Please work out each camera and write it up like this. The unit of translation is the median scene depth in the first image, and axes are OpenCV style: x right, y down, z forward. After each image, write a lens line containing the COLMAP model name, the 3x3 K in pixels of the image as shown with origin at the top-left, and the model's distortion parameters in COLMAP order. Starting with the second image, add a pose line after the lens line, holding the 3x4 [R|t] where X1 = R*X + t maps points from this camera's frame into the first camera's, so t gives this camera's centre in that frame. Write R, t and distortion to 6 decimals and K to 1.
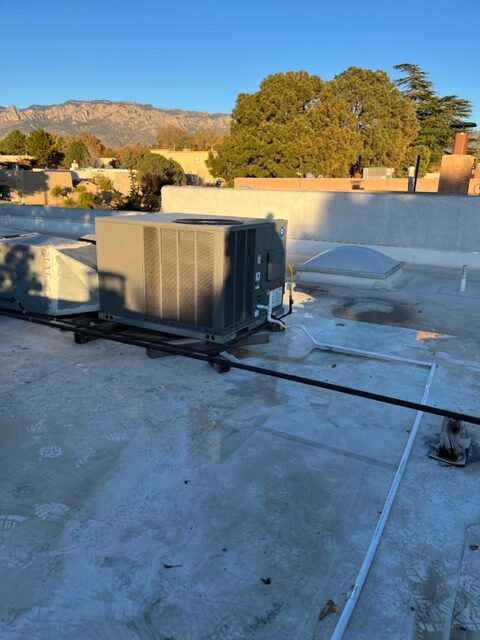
lens RADIAL K [[486.7, 0, 229.9], [0, 486.7, 320.1], [0, 0, 1]] dist [0.032088, -0.048295]
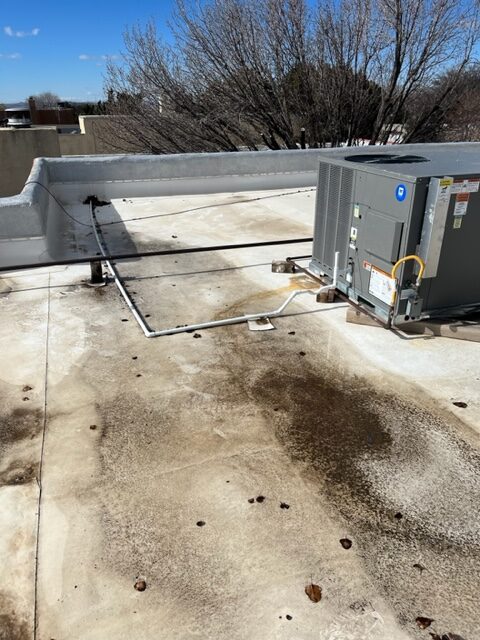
lens RADIAL K [[486.7, 0, 229.9], [0, 486.7, 320.1], [0, 0, 1]] dist [0.032088, -0.048295]
pose [[-0.678441, 0.282177, -0.678302, 0.902985], [-0.211178, 0.809420, 0.547944, -0.428324], [0.703649, 0.514990, -0.489555, 1.521715]]
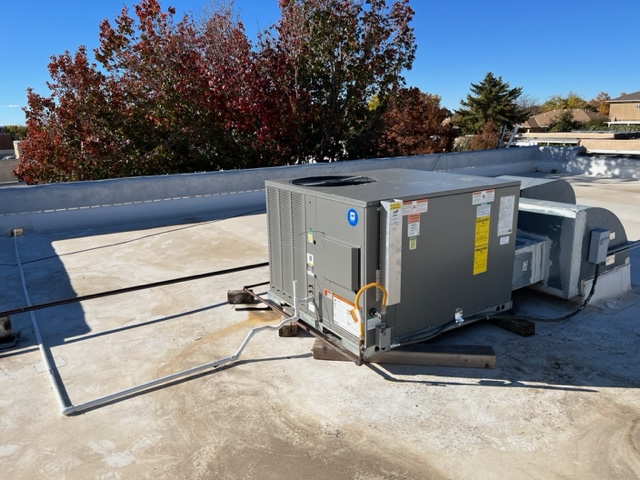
lens RADIAL K [[486.7, 0, 320.0], [0, 486.7, 240.0], [0, 0, 1]] dist [0.032088, -0.048295]
pose [[-0.462614, 0.194328, -0.865000, 0.790488], [-0.237078, 0.913033, 0.331912, -0.421744], [0.854273, 0.358620, -0.376311, 1.471642]]
